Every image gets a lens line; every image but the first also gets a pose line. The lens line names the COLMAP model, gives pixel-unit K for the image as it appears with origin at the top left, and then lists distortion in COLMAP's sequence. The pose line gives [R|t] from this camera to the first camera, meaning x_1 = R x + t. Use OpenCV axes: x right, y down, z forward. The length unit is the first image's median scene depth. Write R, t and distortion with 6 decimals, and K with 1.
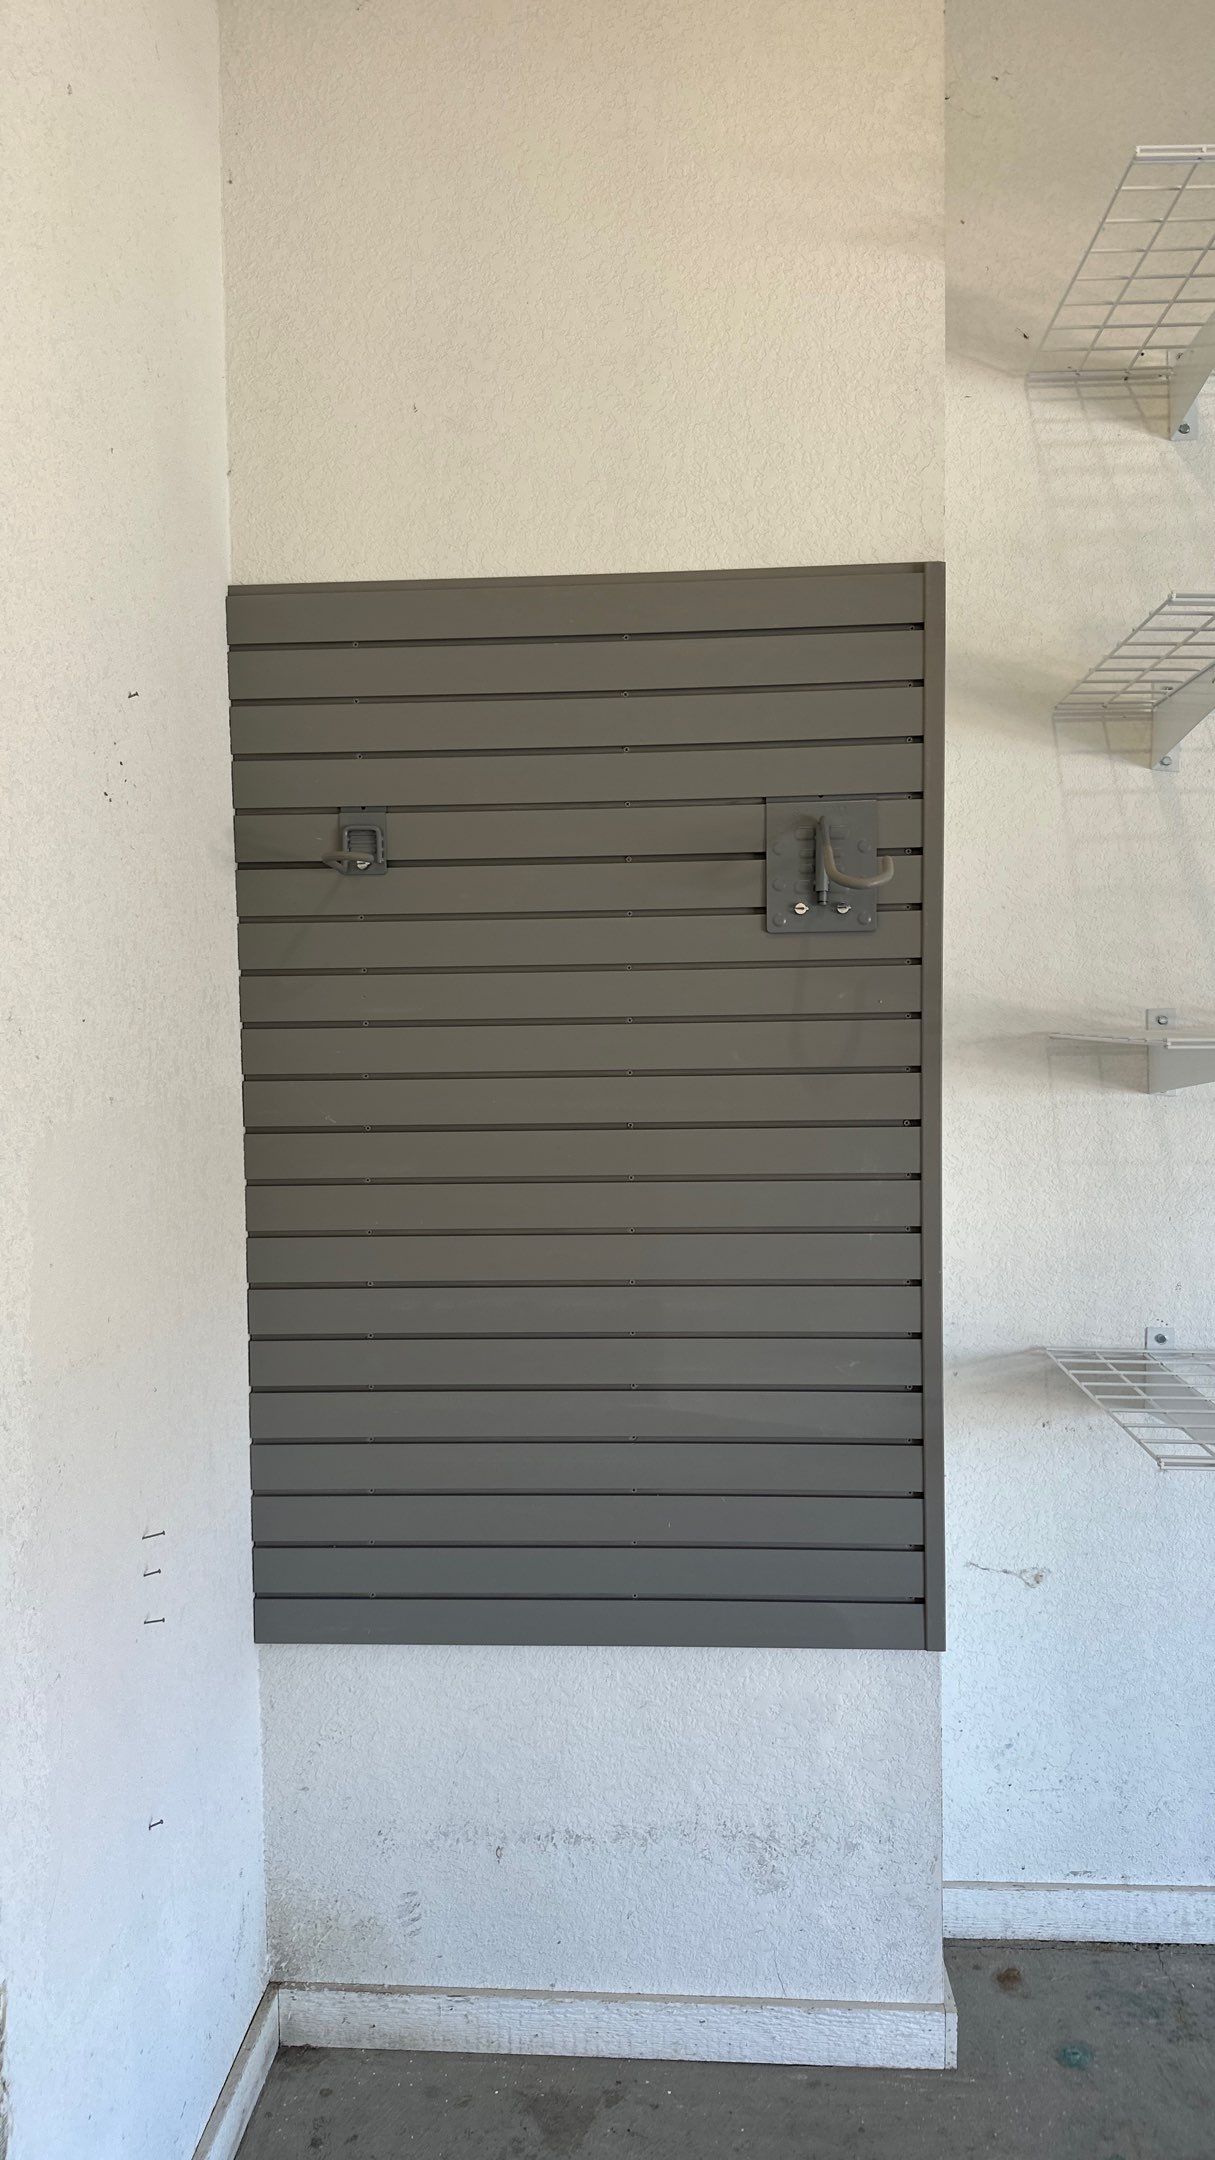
lens RADIAL K [[1456.2, 0, 614.4], [0, 1456.2, 1106.2], [0, 0, 1]] dist [0.030957, -0.046942]
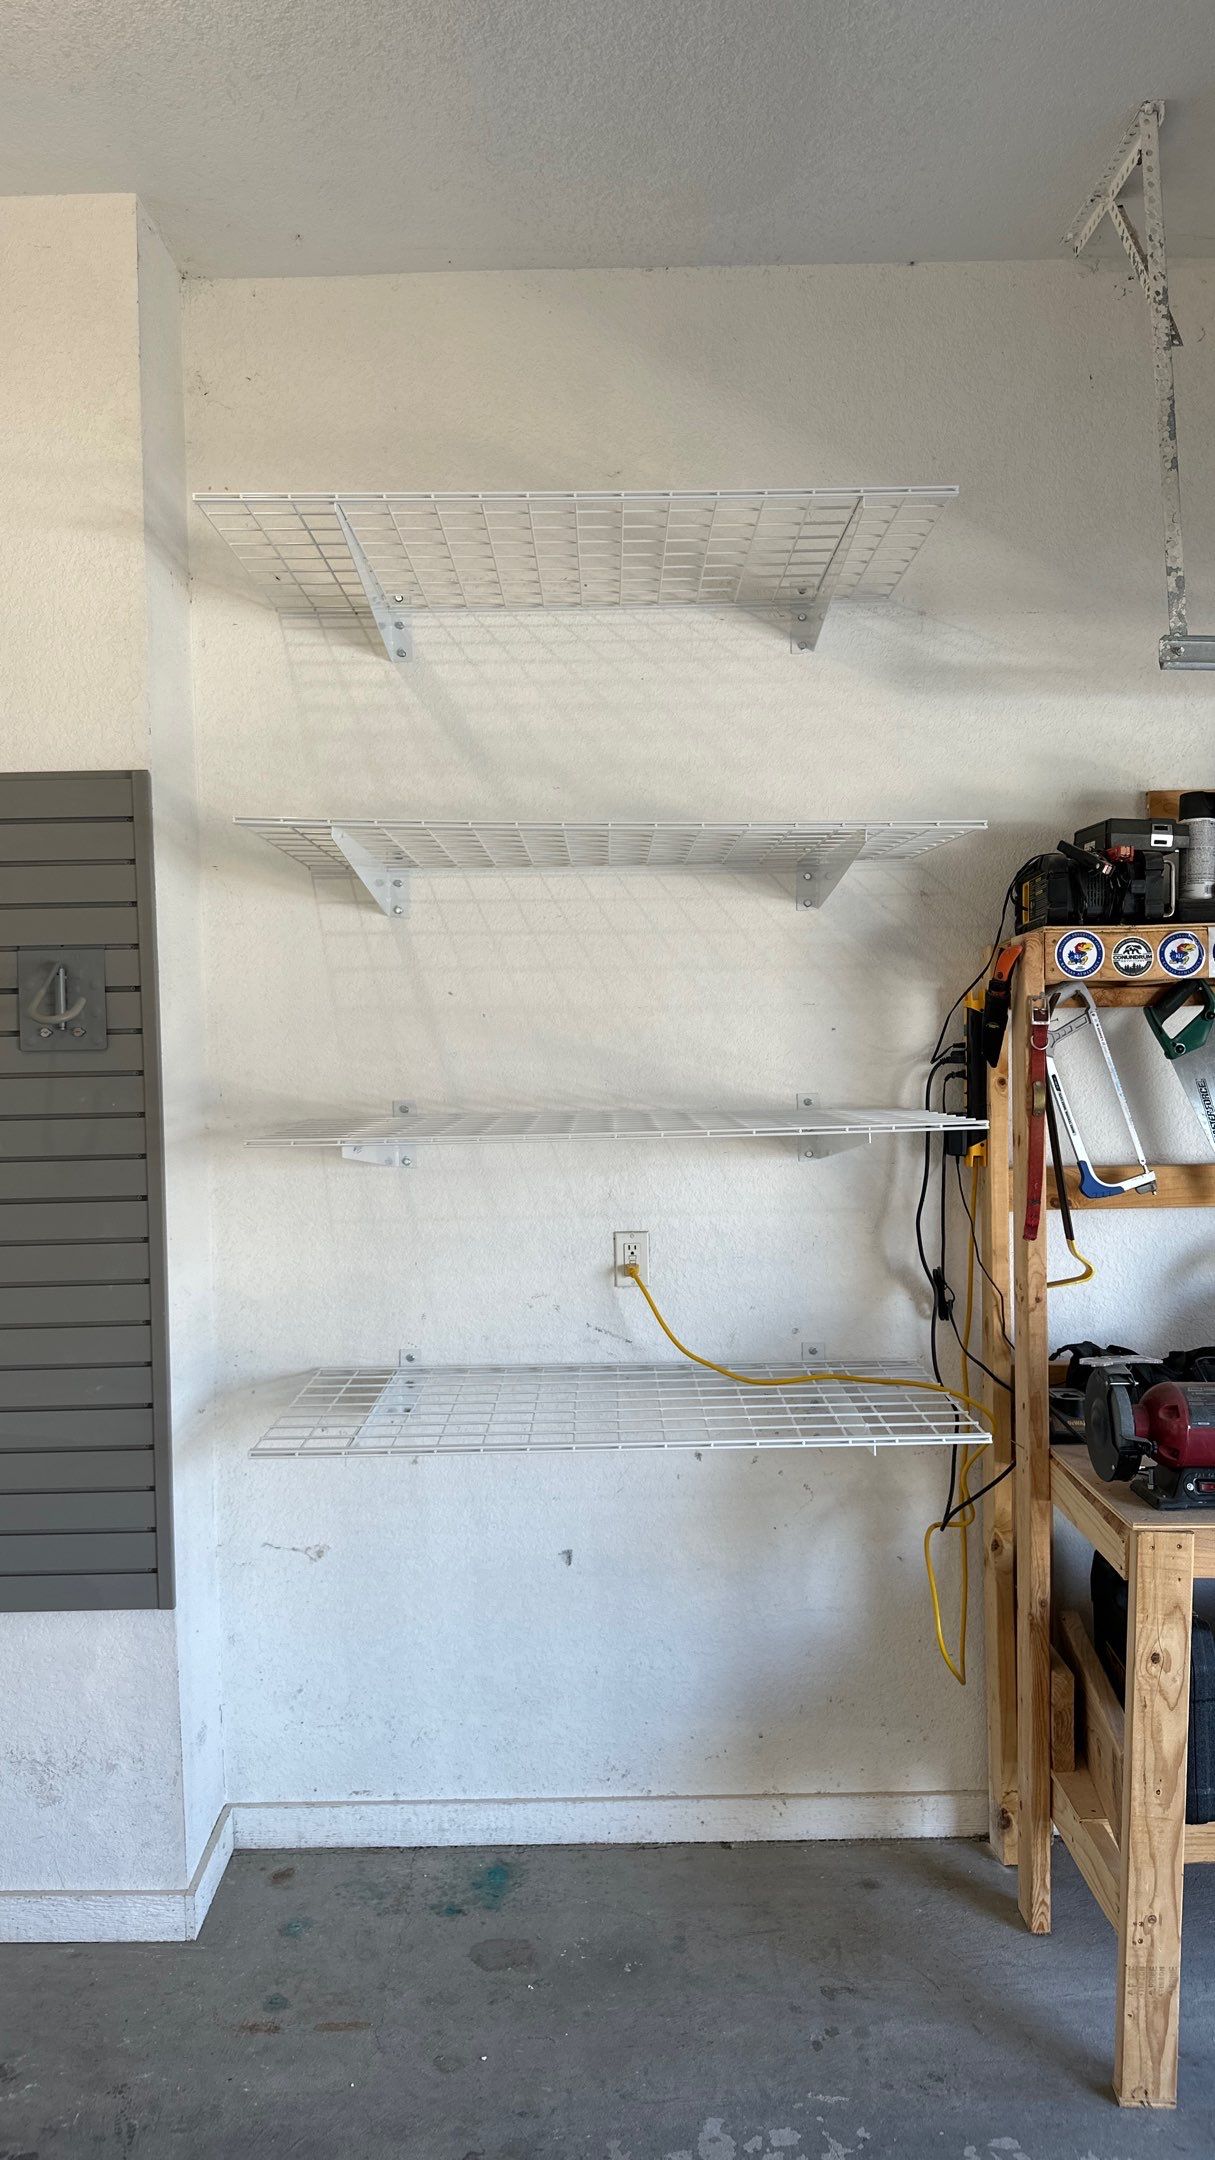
lens RADIAL K [[1456.2, 0, 612.6], [0, 1456.2, 1106.5], [0, 0, 1]] dist [0.030957, -0.046942]
pose [[0.998101, -0.003987, 0.061473, 0.525602], [0.005004, 0.999853, -0.016391, -0.044858], [-0.061399, 0.016668, 0.997974, -0.307557]]
